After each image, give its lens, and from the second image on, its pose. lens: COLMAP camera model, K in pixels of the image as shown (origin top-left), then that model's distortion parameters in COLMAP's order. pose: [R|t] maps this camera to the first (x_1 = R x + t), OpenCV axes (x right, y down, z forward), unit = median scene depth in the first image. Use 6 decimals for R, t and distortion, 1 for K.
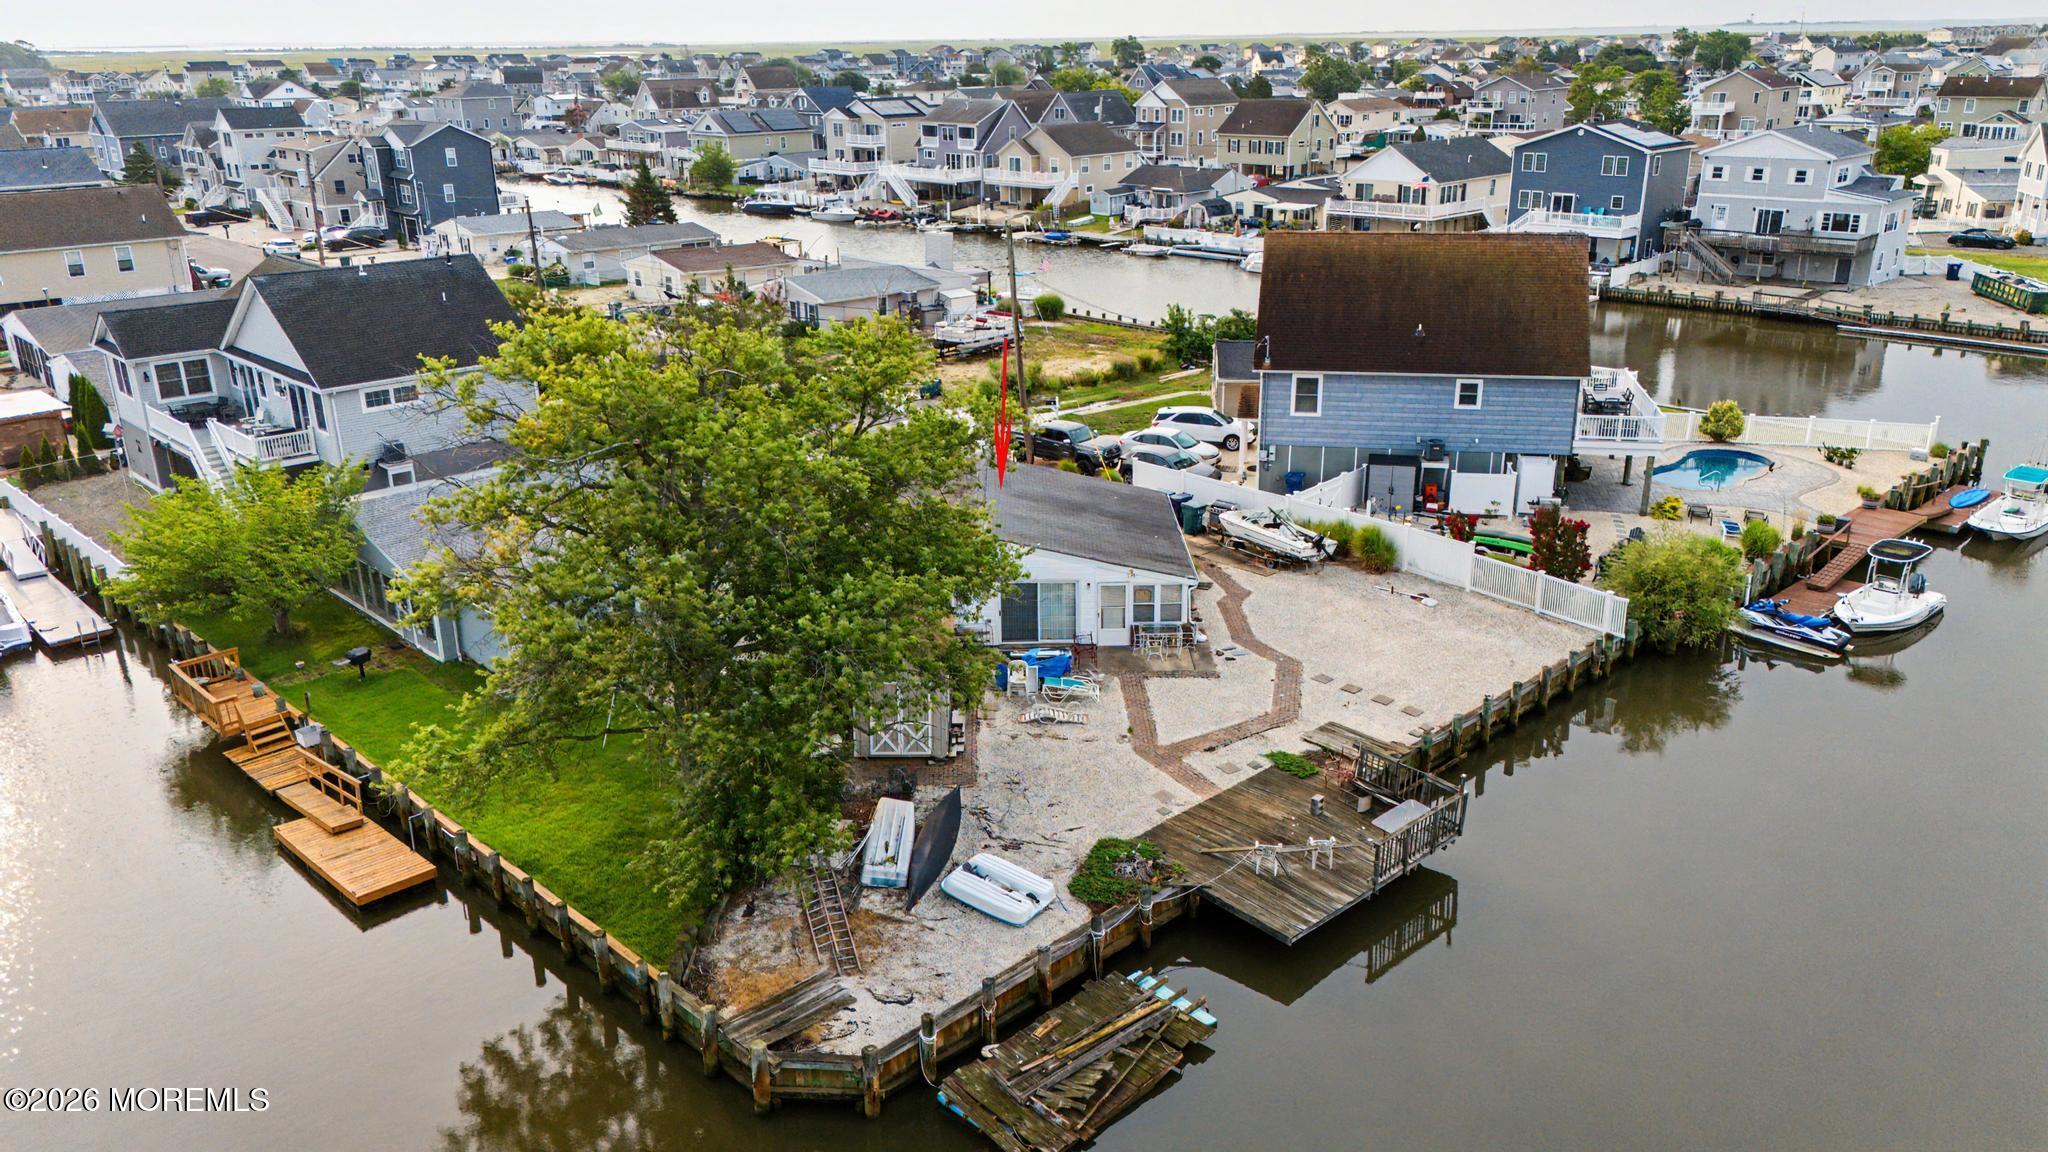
lens RADIAL K [[1497.3, 0, 1019.2], [0, 1497.3, 585.8], [0, 0, 1]] dist [0.073926, -0.076043]
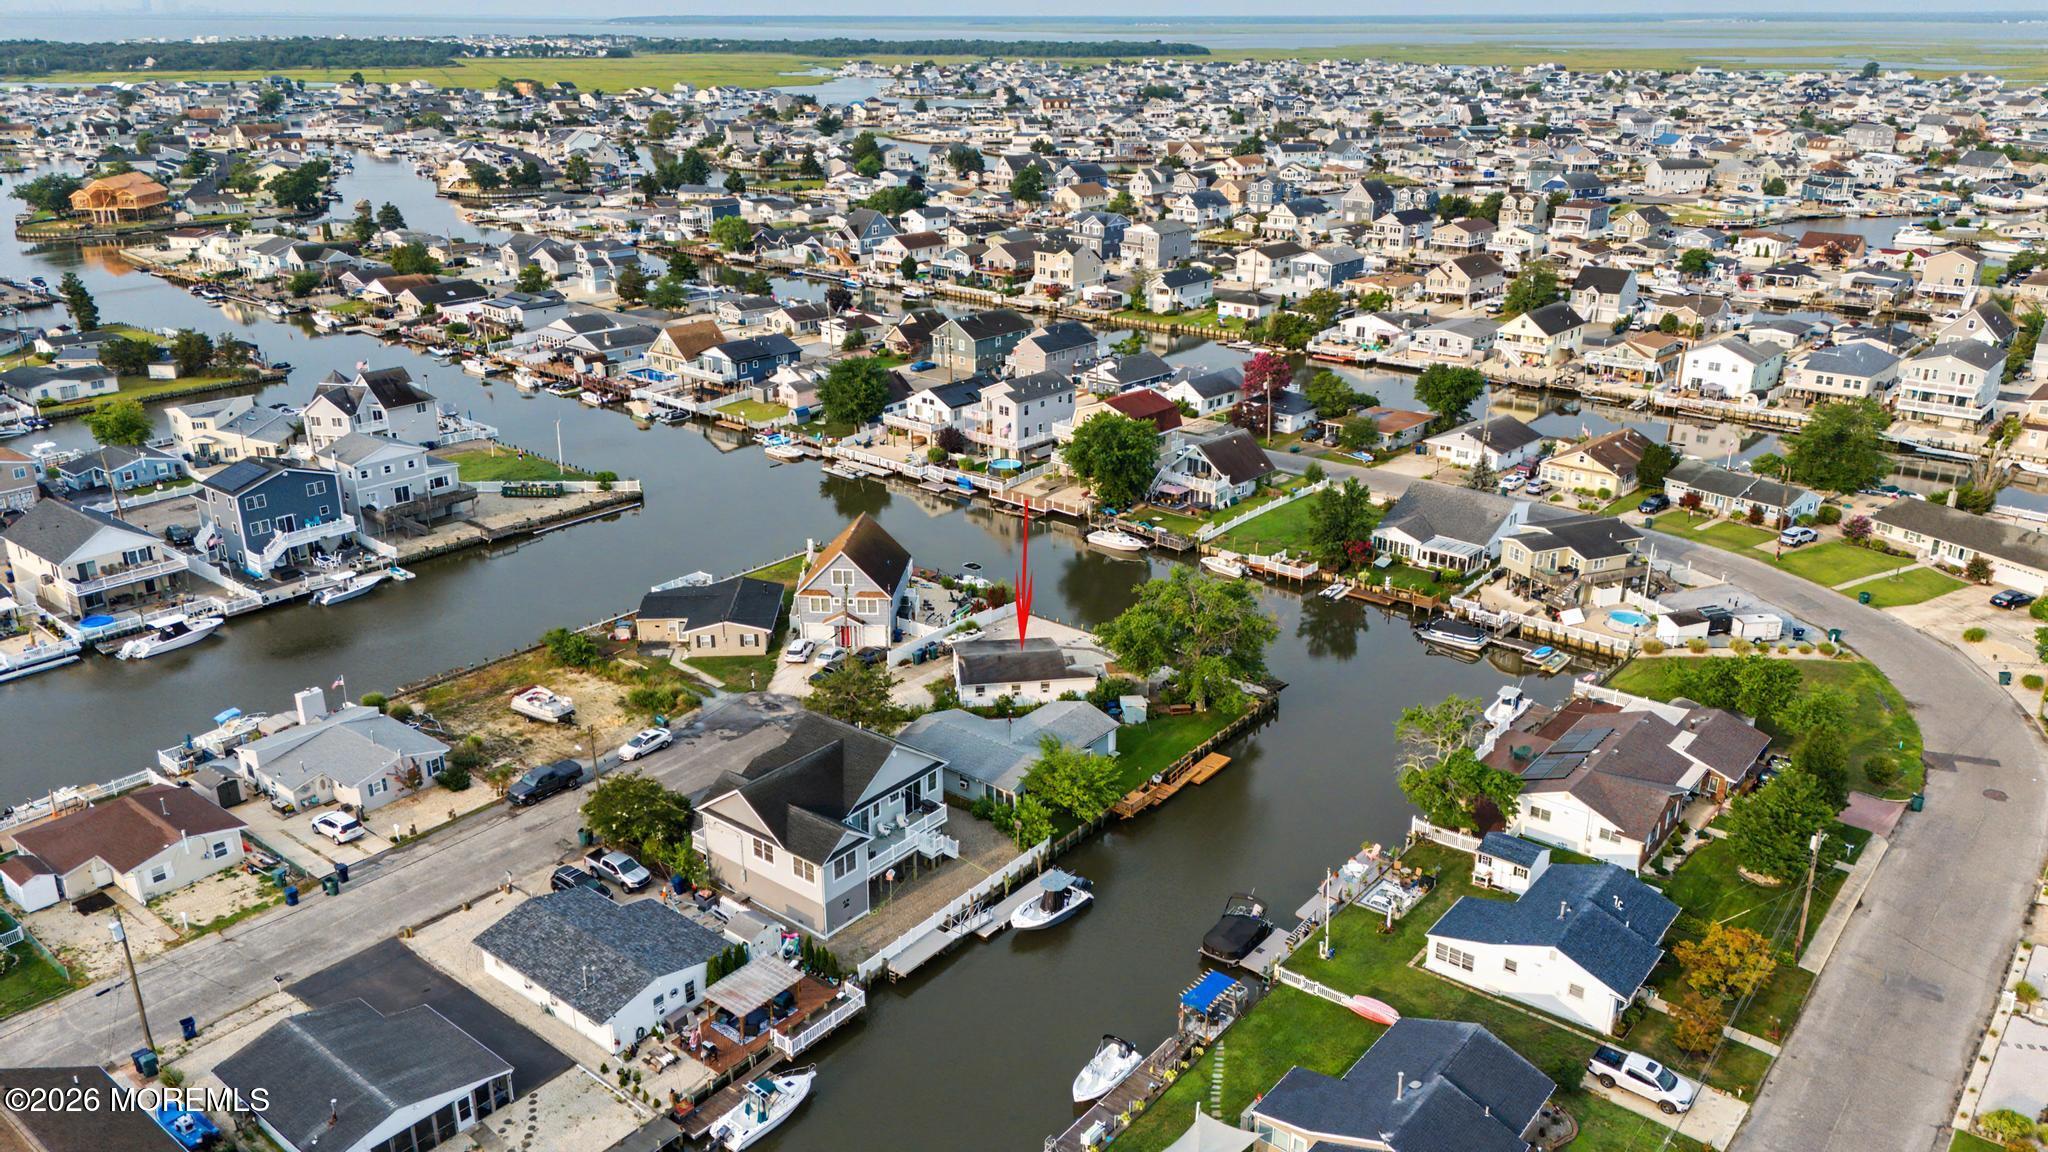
lens RADIAL K [[1497.3, 0, 1025.2], [0, 1497.3, 579.4], [0, 0, 1]] dist [0.073926, -0.076043]
pose [[-0.121931, -0.335787, 0.934013, -2.075373], [0.341742, 0.869292, 0.357132, -0.937550], [-0.931851, 0.362737, 0.008759, 0.733552]]
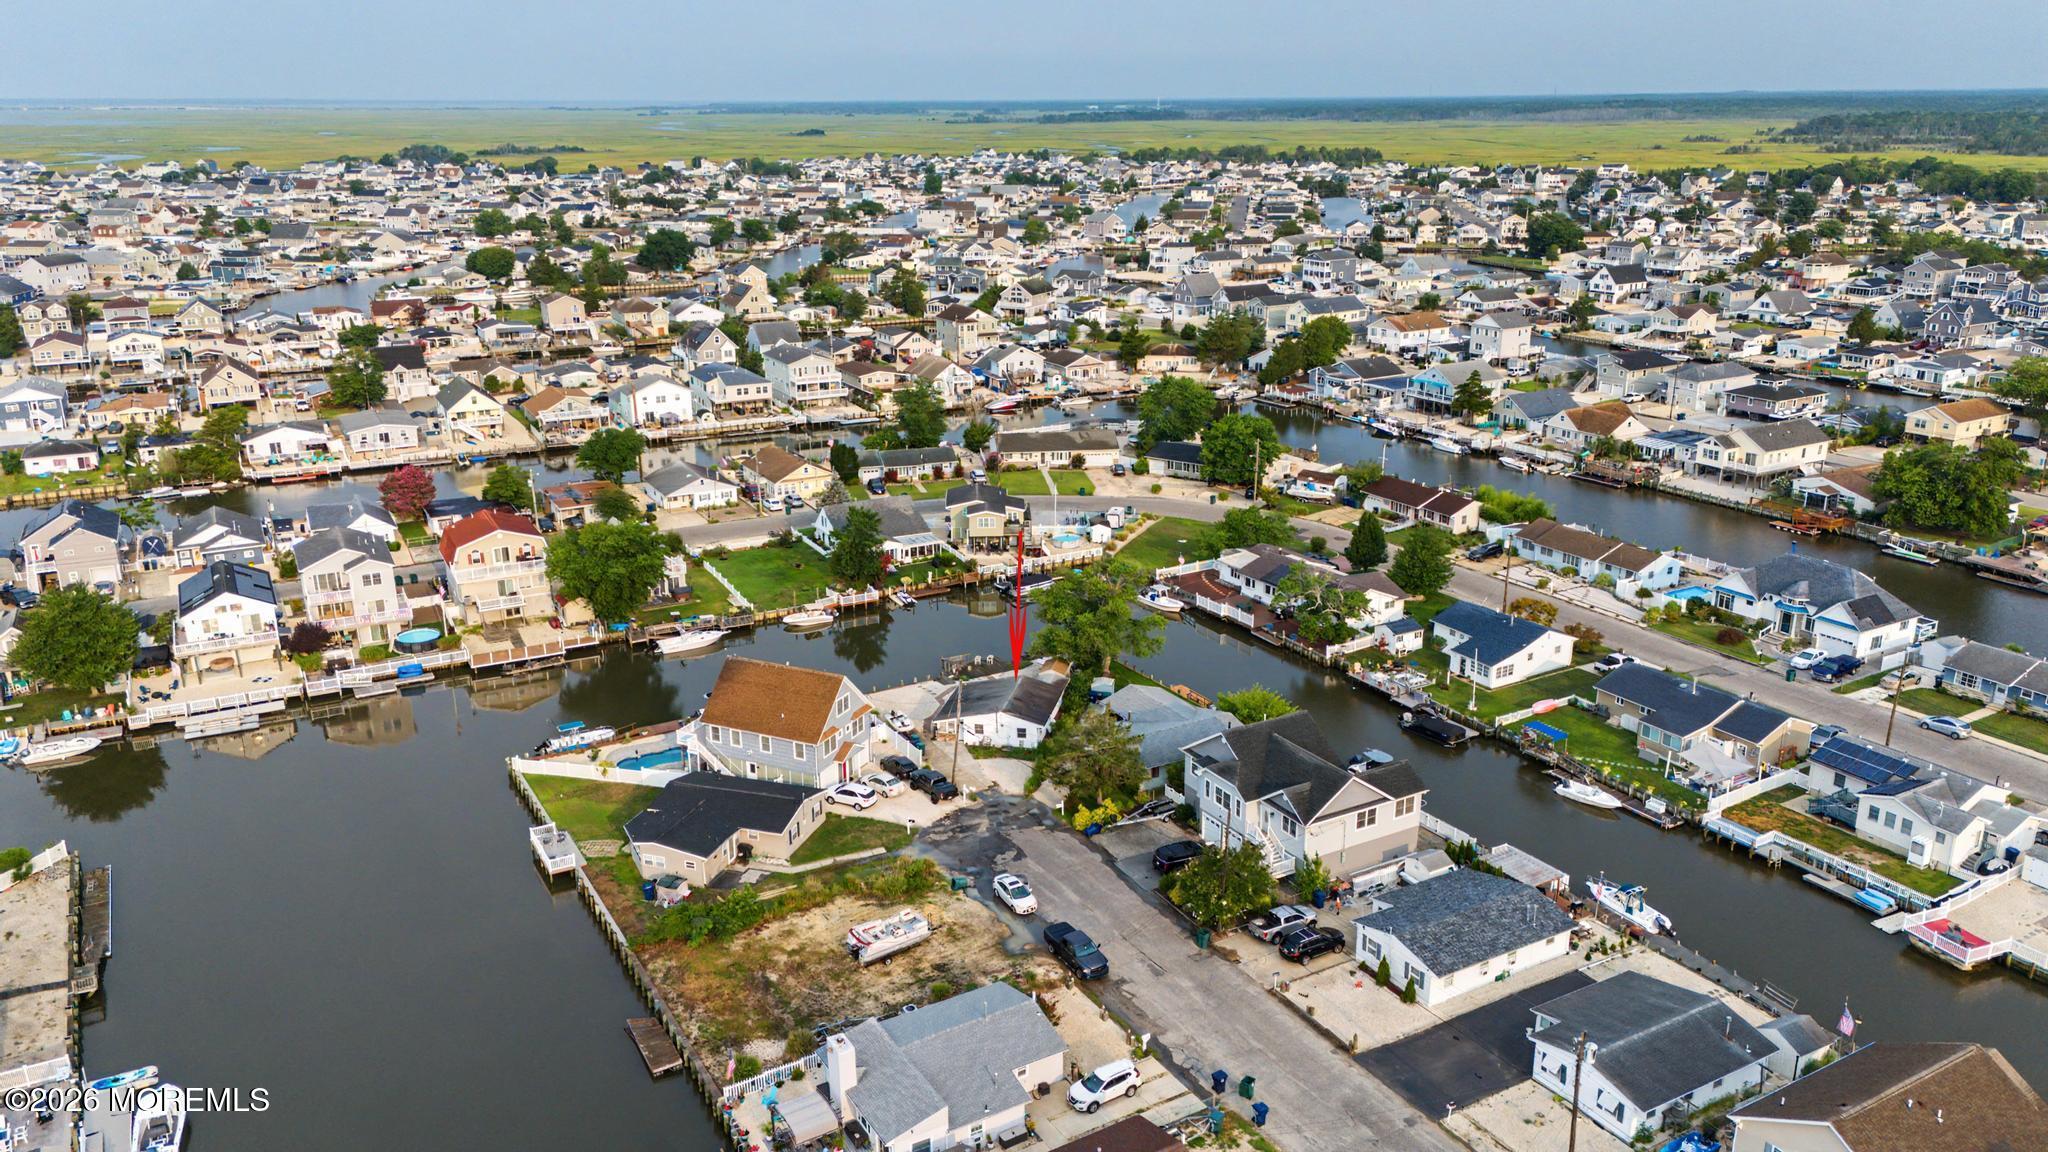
lens RADIAL K [[1497.3, 0, 1020.5], [0, 1497.3, 569.1], [0, 0, 1]] dist [0.073926, -0.076043]
pose [[-0.971270, -0.055583, 0.231397, -0.571438], [0.096191, 0.797680, 0.595361, -1.621602], [-0.217672, 0.600515, -0.769416, 2.521138]]
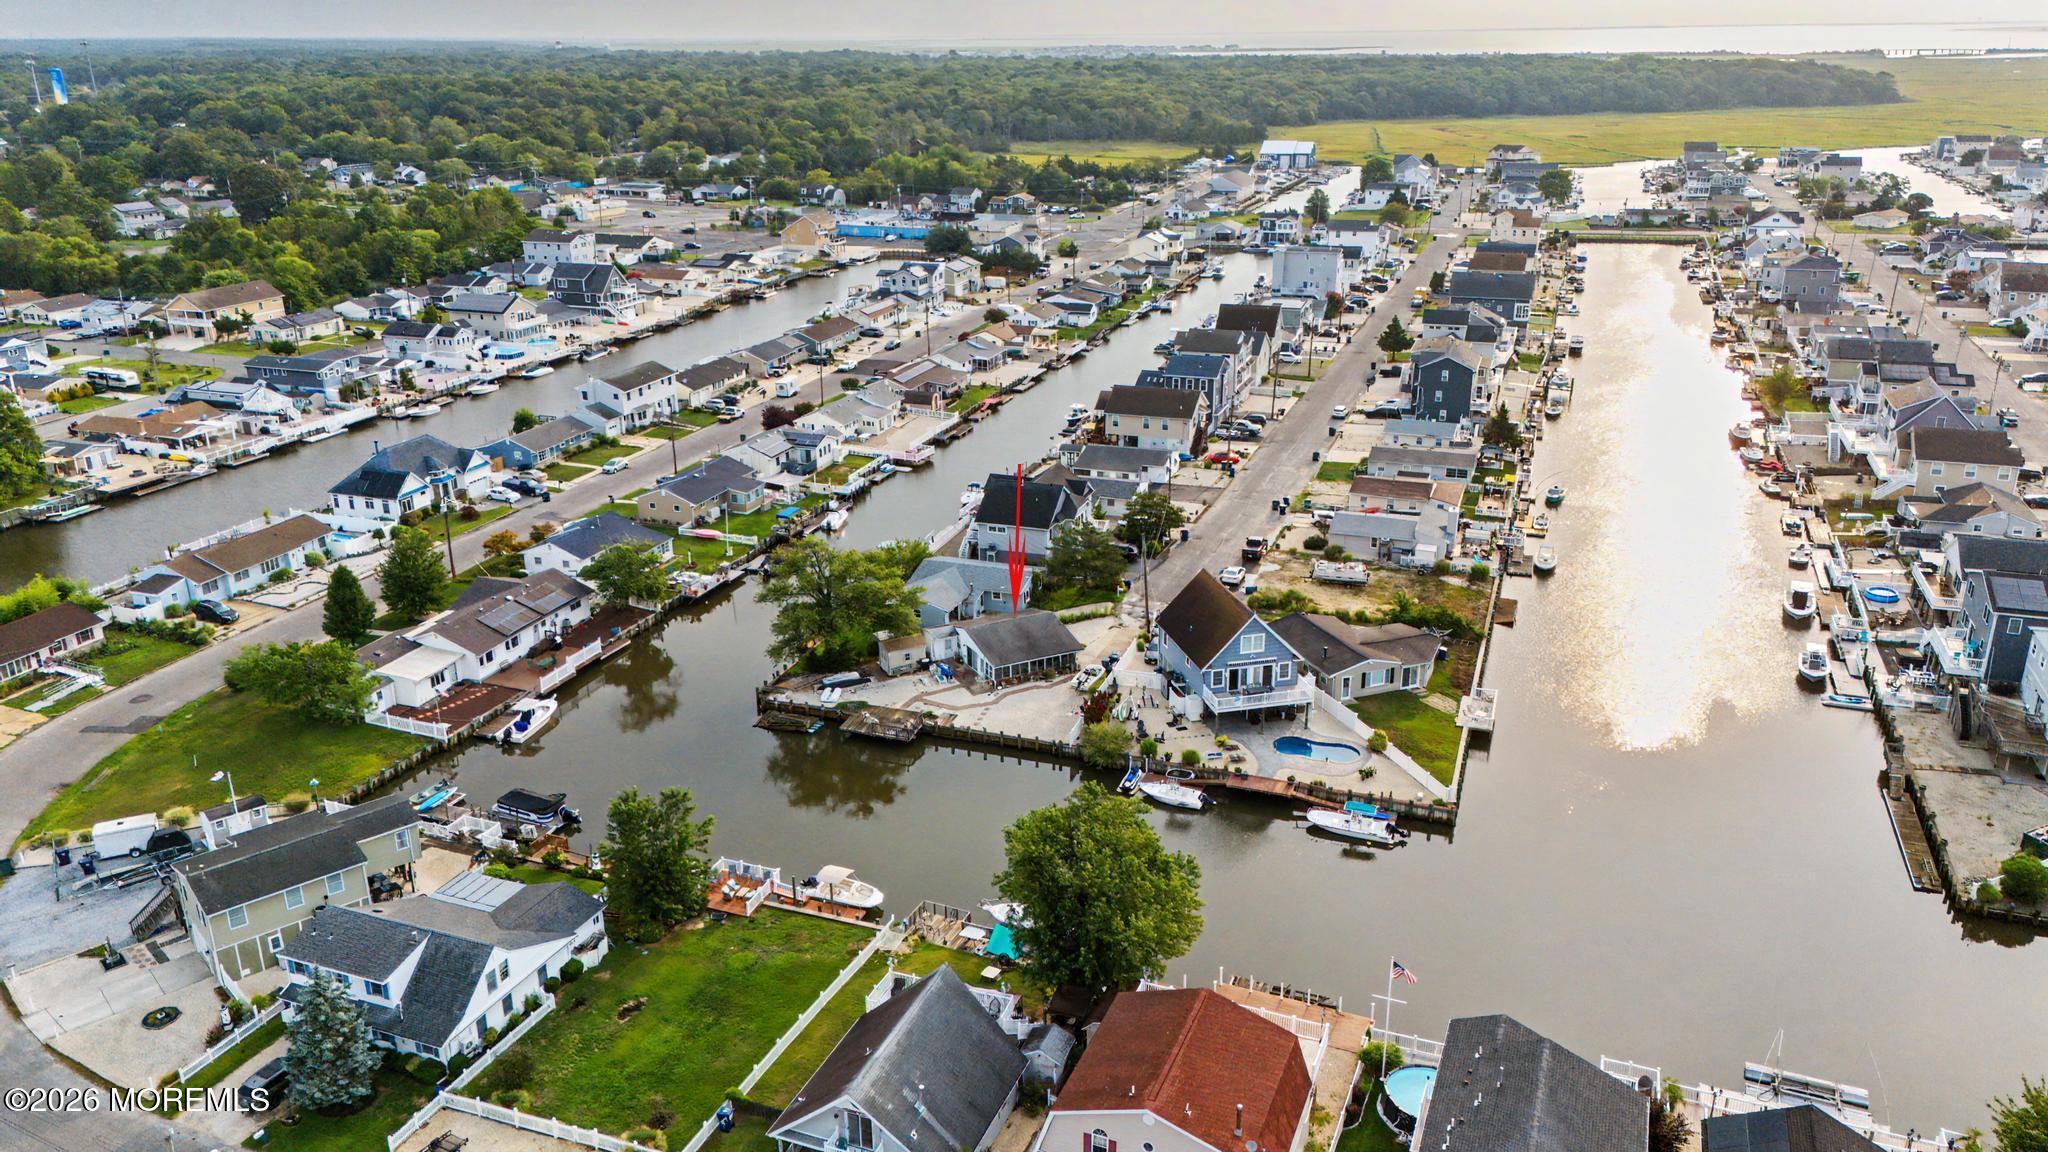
lens RADIAL K [[1497.3, 0, 1025.7], [0, 1497.3, 567.2], [0, 0, 1]] dist [0.073926, -0.076043]
pose [[0.438187, 0.307555, -0.844631, 1.986148], [-0.302996, 0.935190, 0.183338, -0.577451], [0.846277, 0.175583, 0.502976, -0.380680]]
